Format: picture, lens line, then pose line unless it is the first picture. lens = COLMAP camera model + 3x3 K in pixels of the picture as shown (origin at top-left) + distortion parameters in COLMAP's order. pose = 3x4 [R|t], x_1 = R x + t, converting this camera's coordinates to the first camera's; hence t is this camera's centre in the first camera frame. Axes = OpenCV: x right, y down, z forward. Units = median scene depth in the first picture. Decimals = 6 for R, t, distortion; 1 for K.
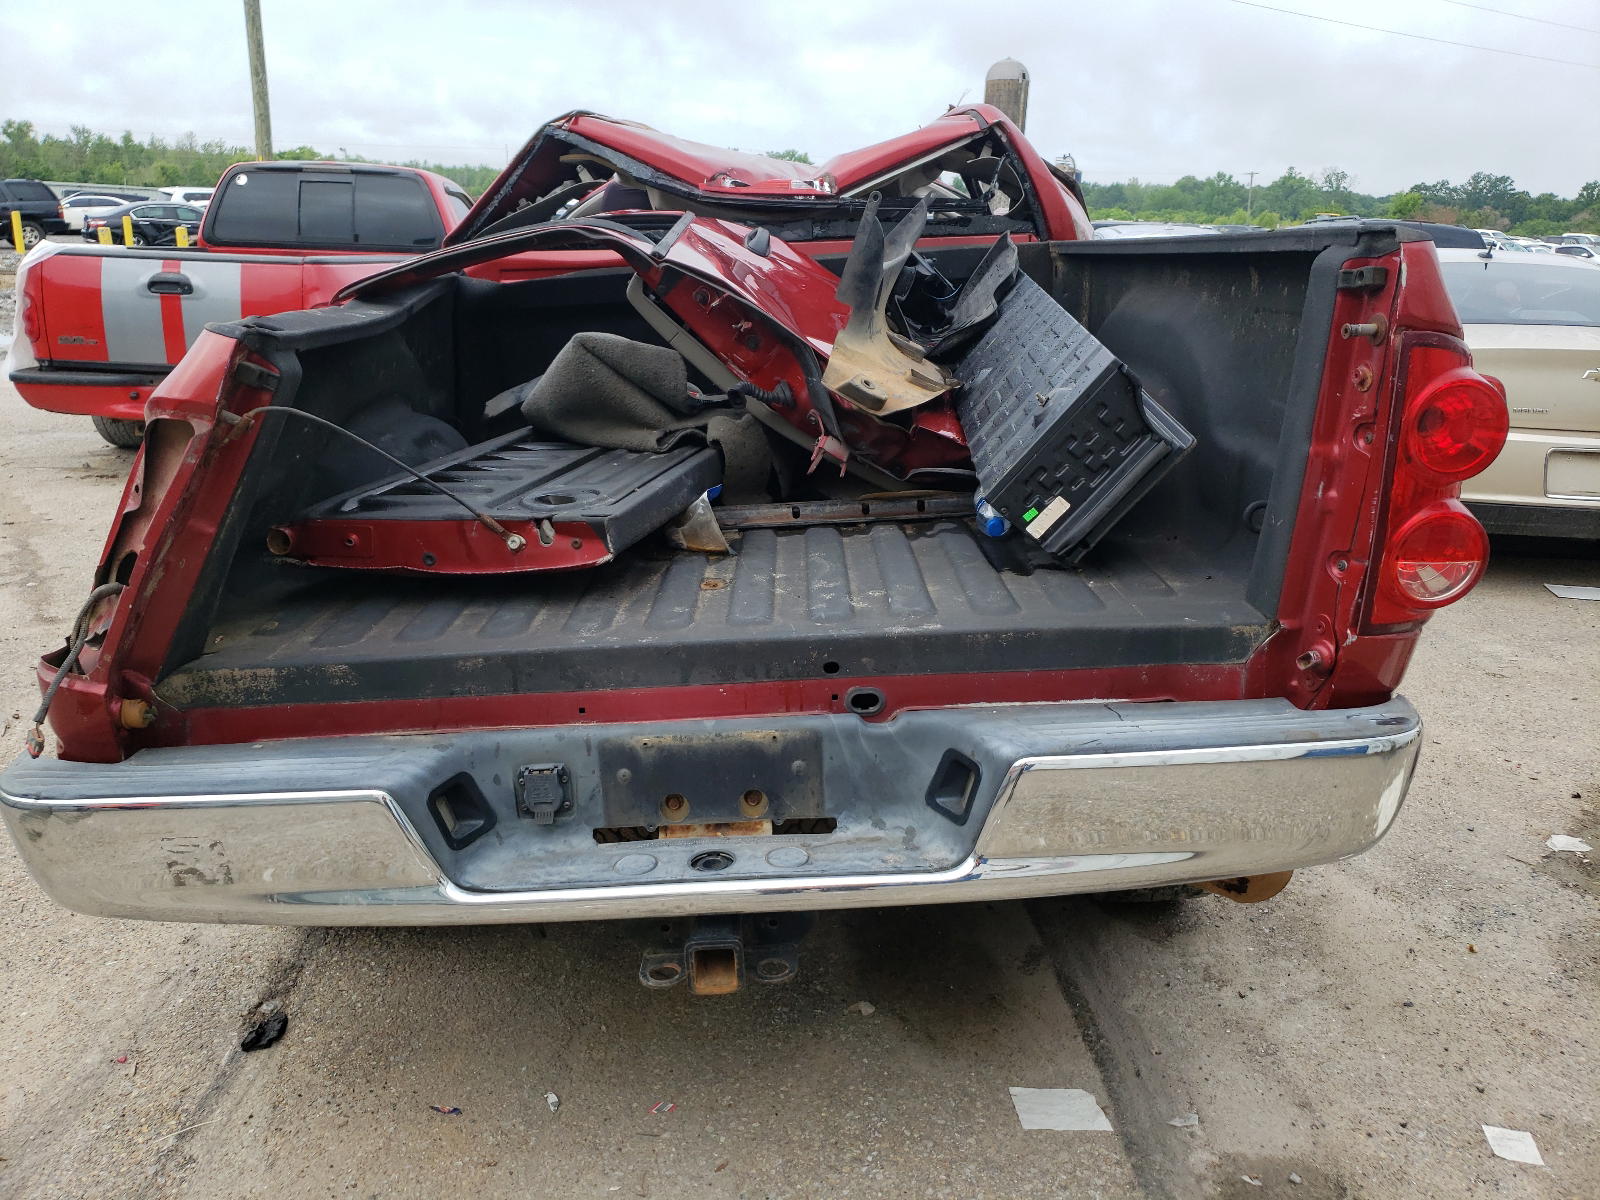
lens RADIAL K [[1206.5, 0, 800.0], [0, 1206.5, 600.0], [0, 0, 1]] dist [0.202828, -0.393433]
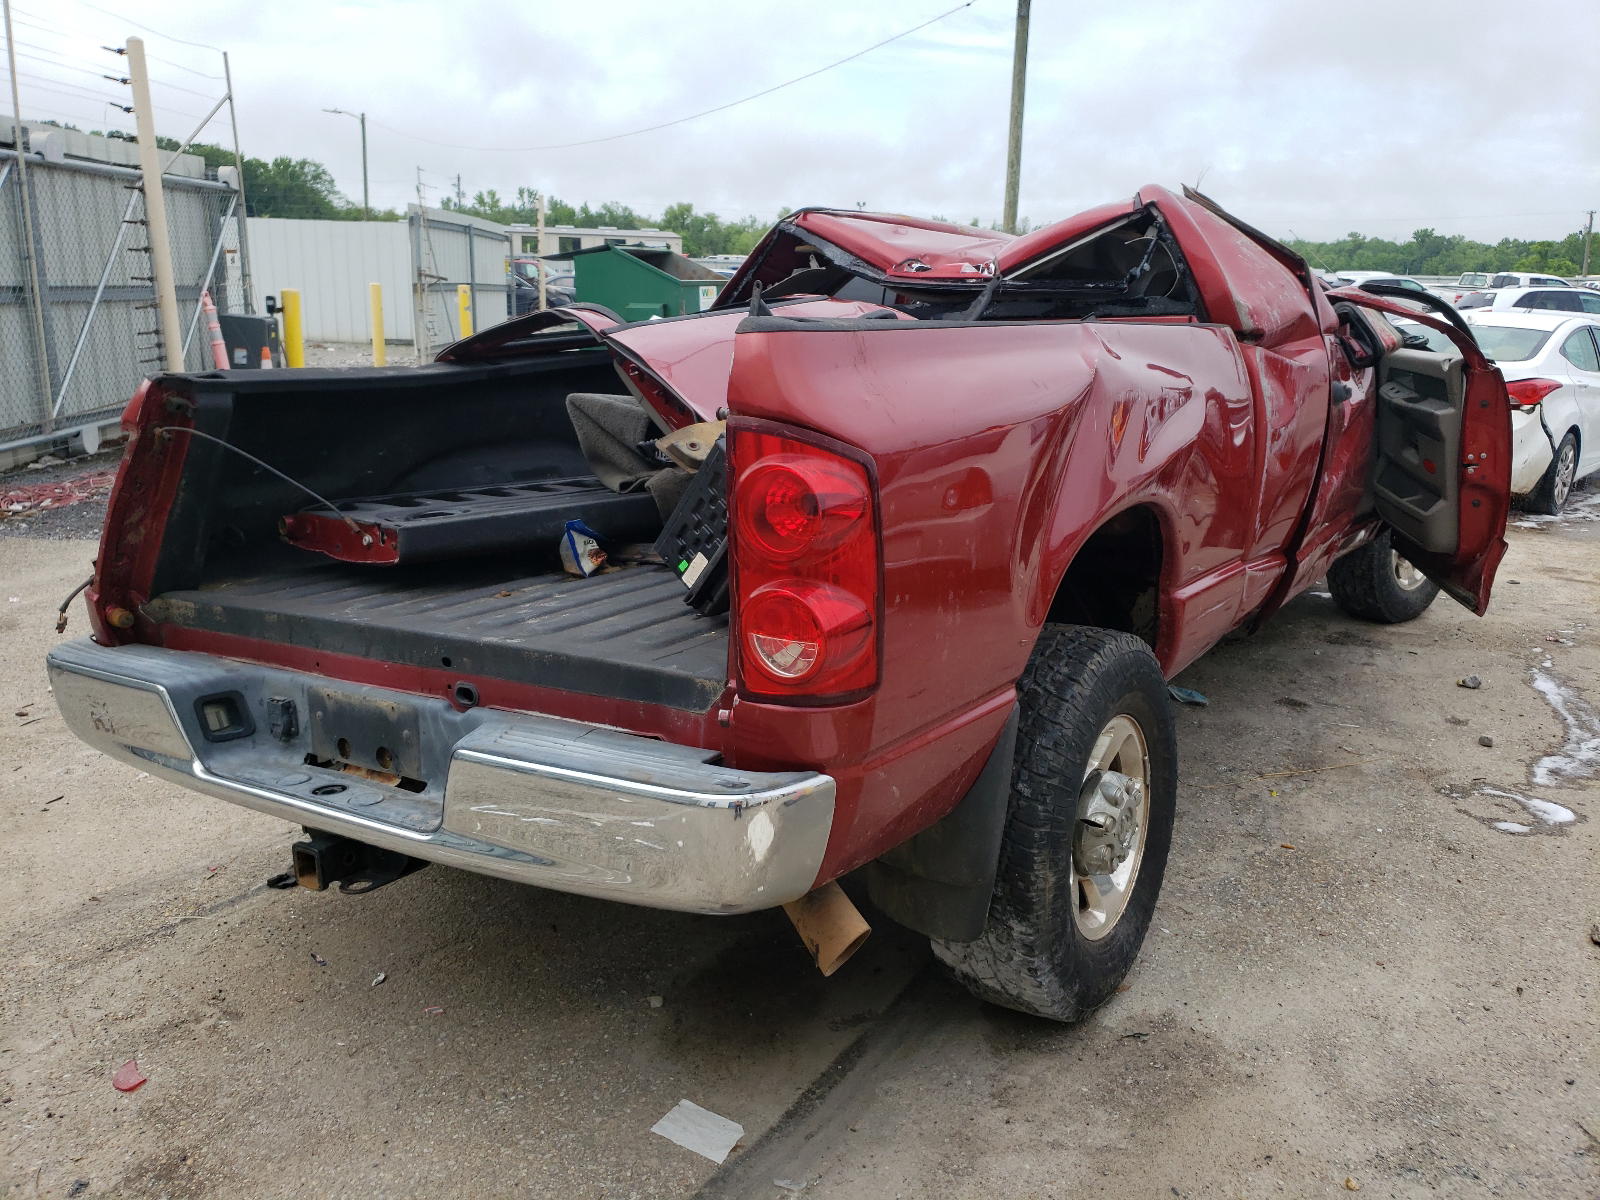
lens RADIAL K [[1214.3, 0, 800.0], [0, 1214.3, 600.0], [0, 0, 1]] dist [0.087157, -0.083814]
pose [[0.826372, 0.129317, -0.548075, 0.992410], [-0.158490, 0.987342, -0.006005, -0.054825], [0.540362, 0.091826, 0.836407, 0.152182]]
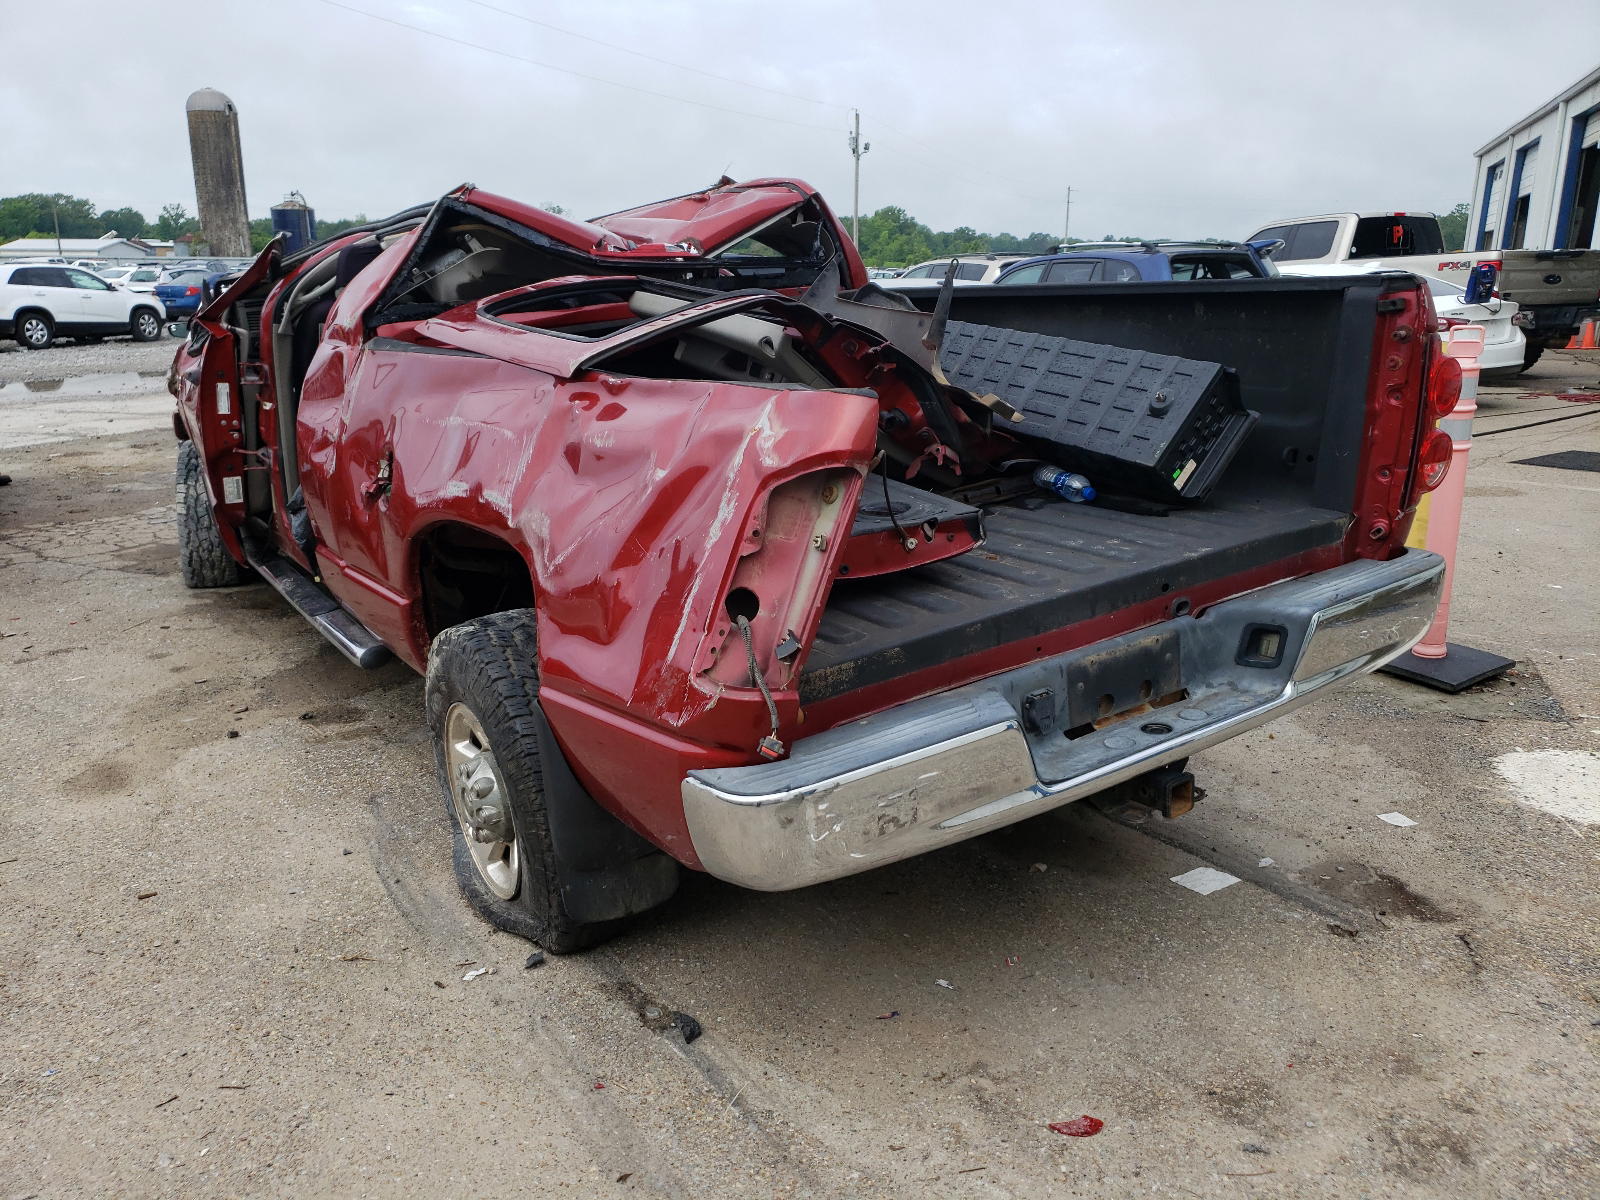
lens RADIAL K [[1214.3, 0, 800.0], [0, 1214.3, 600.0], [0, 0, 1]] dist [0.087157, -0.083814]
pose [[0.843046, -0.170947, 0.509951, -1.089766], [0.183736, 0.982641, 0.025654, -0.046863], [-0.505485, 0.072069, 0.859821, -0.034864]]
